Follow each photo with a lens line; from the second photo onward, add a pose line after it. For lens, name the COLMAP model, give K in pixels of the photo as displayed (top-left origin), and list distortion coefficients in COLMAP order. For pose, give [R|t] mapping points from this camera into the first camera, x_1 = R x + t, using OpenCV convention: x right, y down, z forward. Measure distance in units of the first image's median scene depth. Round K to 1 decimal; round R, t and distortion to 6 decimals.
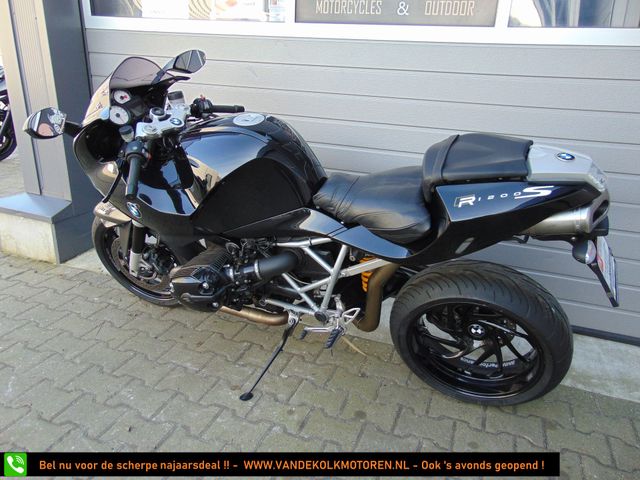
lens RADIAL K [[478.6, 0, 319.2], [0, 478.6, 241.1], [0, 0, 1]] dist [-0.034017, 0.073773]
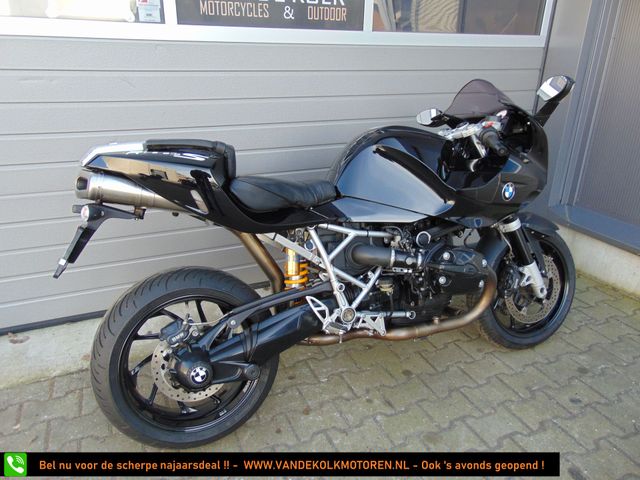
lens RADIAL K [[478.6, 0, 319.2], [0, 478.6, 241.1], [0, 0, 1]] dist [-0.034017, 0.073773]
pose [[0.714156, -0.296107, 0.634273, -0.726464], [0.260460, 0.953467, 0.151857, -0.183741], [-0.649725, 0.056753, 0.758048, 0.231994]]
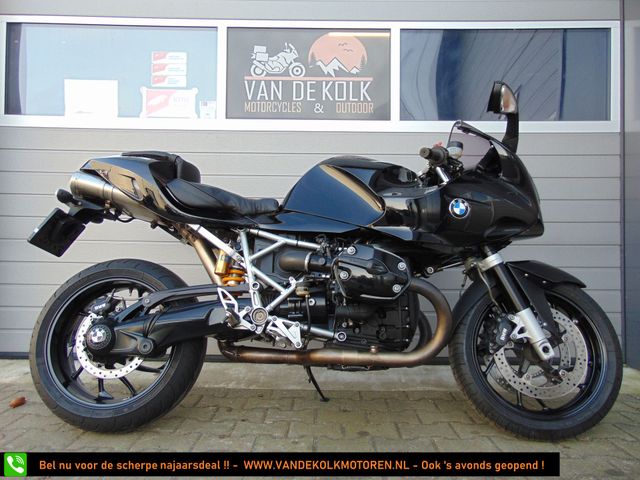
lens RADIAL K [[478.6, 0, 319.2], [0, 478.6, 241.1], [0, 0, 1]] dist [-0.034017, 0.073773]
pose [[0.939643, -0.033905, 0.340472, -0.321027], [0.152449, 0.932336, -0.327886, 0.305893], [-0.306317, 0.360001, 0.881232, 0.025774]]
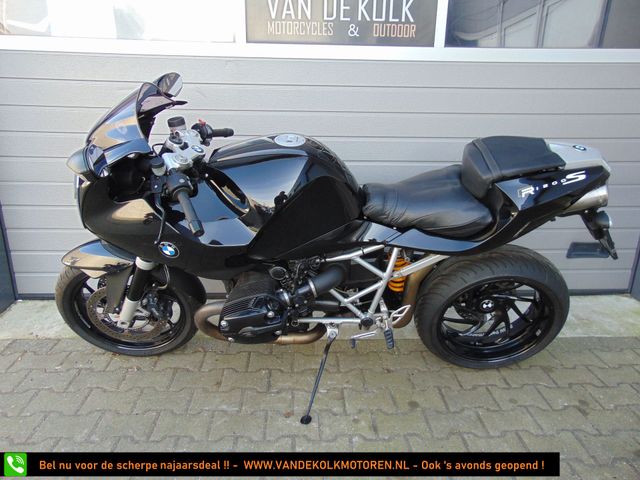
lens RADIAL K [[478.6, 0, 319.2], [0, 478.6, 241.1], [0, 0, 1]] dist [-0.034017, 0.073773]
pose [[0.919114, -0.152811, 0.363152, -0.446107], [0.163750, 0.986502, 0.000670, -0.034295], [-0.358352, 0.058850, 0.931730, 0.055785]]
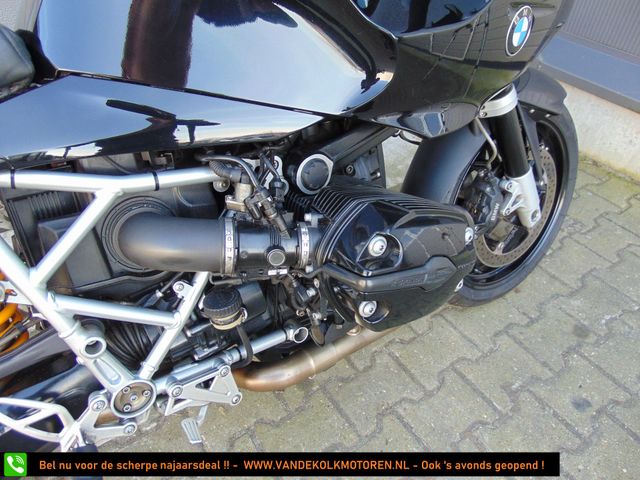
lens RADIAL K [[475.6, 0, 314.4], [0, 475.6, 240.4], [0, 0, 1]] dist [-0.043000, 0.063796]
pose [[0.571064, -0.567118, 0.593517, -0.187979], [0.282837, 0.814662, 0.506290, -0.130126], [-0.770642, -0.121255, 0.625626, 0.605045]]
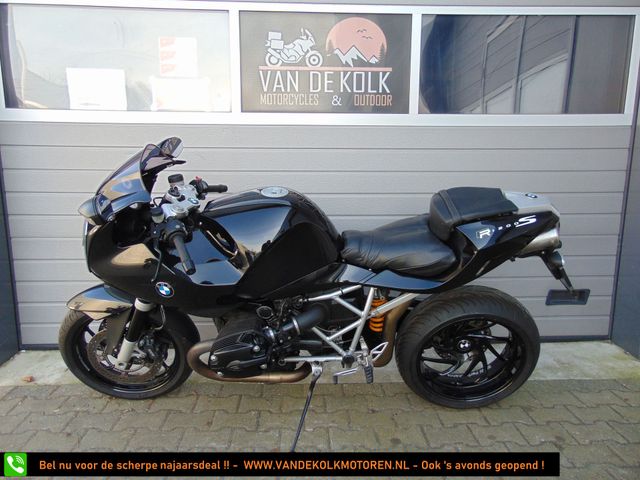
lens RADIAL K [[478.6, 0, 319.2], [0, 478.6, 241.1], [0, 0, 1]] dist [-0.034017, 0.073773]
pose [[0.920328, -0.111857, 0.374811, -0.447640], [0.173626, 0.975486, -0.135208, 0.027314], [-0.350499, 0.189512, 0.917189, -0.048368]]
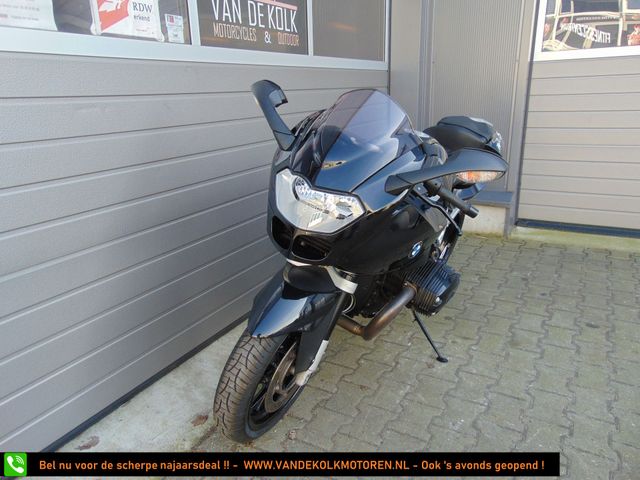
lens RADIAL K [[478.6, 0, 319.2], [0, 478.6, 241.1], [0, 0, 1]] dist [-0.034017, 0.073773]
pose [[0.148341, -0.350046, 0.924912, -1.251617], [0.379972, 0.883644, 0.273486, -0.397813], [-0.913026, 0.310871, 0.264089, 0.909976]]
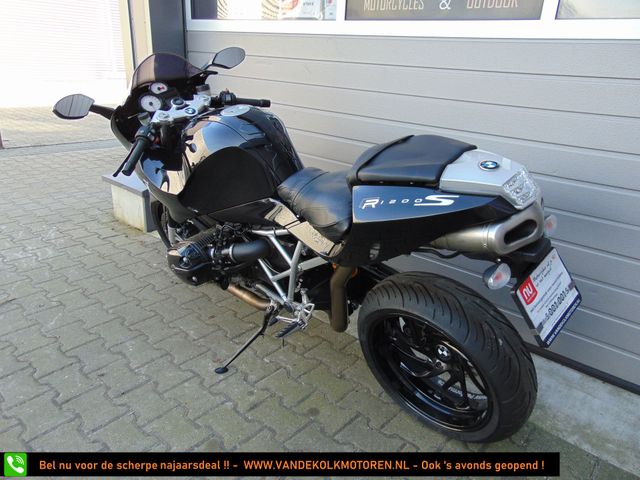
lens RADIAL K [[478.6, 0, 319.2], [0, 478.6, 241.1], [0, 0, 1]] dist [-0.034017, 0.073773]
pose [[0.938030, 0.128358, -0.321906, 0.375855], [-0.129198, 0.991440, 0.018849, -0.010186], [0.321570, 0.023909, 0.946584, 0.052760]]
